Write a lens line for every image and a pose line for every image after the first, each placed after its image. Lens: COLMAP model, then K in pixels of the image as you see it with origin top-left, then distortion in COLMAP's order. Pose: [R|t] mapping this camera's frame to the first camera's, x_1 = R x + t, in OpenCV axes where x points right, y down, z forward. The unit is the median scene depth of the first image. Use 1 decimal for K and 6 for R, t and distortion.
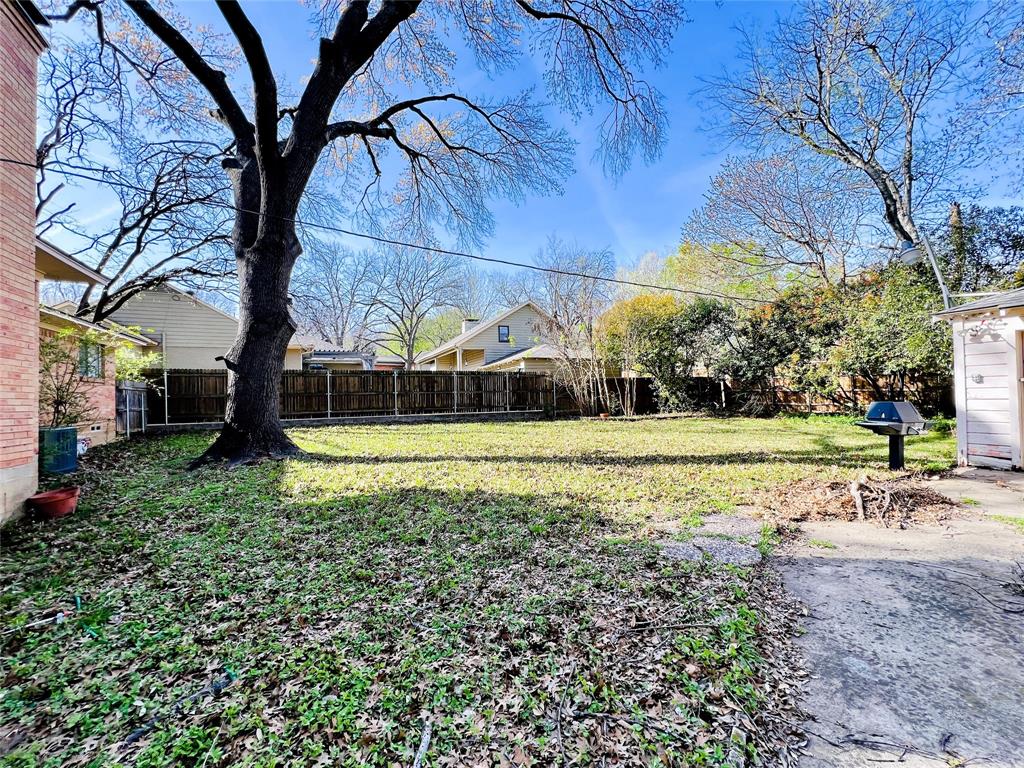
lens RADIAL K [[411.6, 0, 513.2], [0, 411.6, 383.8], [0, 0, 1]] dist [0.001197, 0.000380]
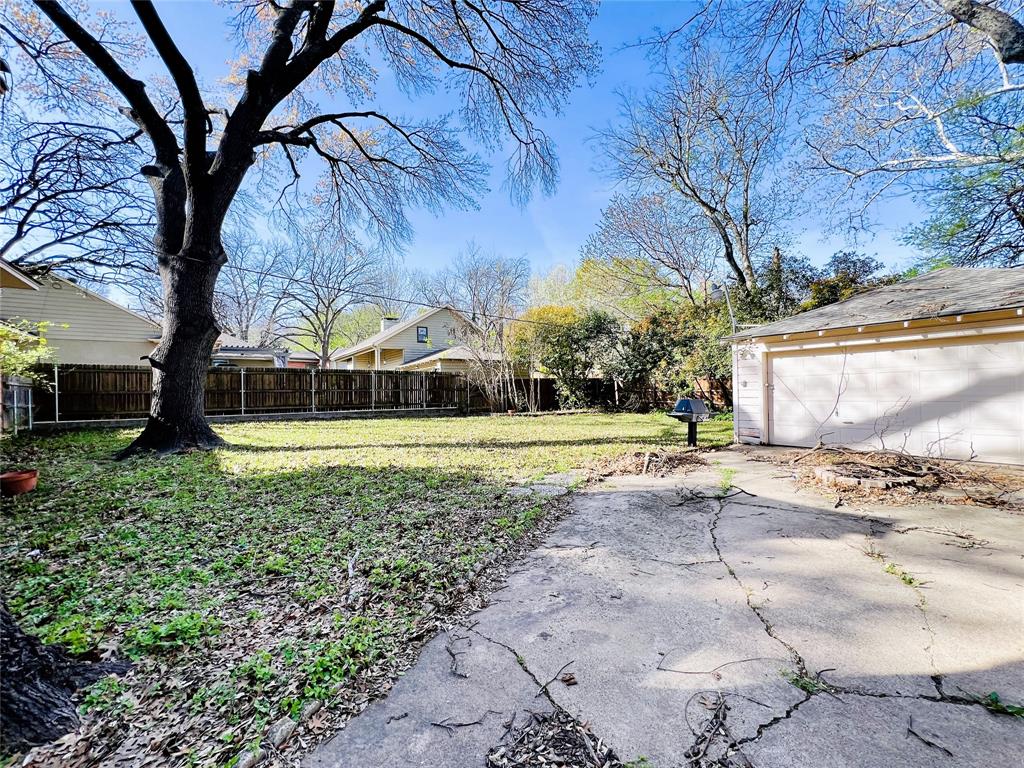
lens RADIAL K [[411.6, 0, 513.2], [0, 411.6, 383.8], [0, 0, 1]] dist [0.001197, 0.000380]
pose [[0.982356, 0.009574, 0.186777, 0.015987], [-0.010245, 0.999944, 0.002629, -0.002787], [-0.186741, -0.004496, 0.982399, -0.114057]]
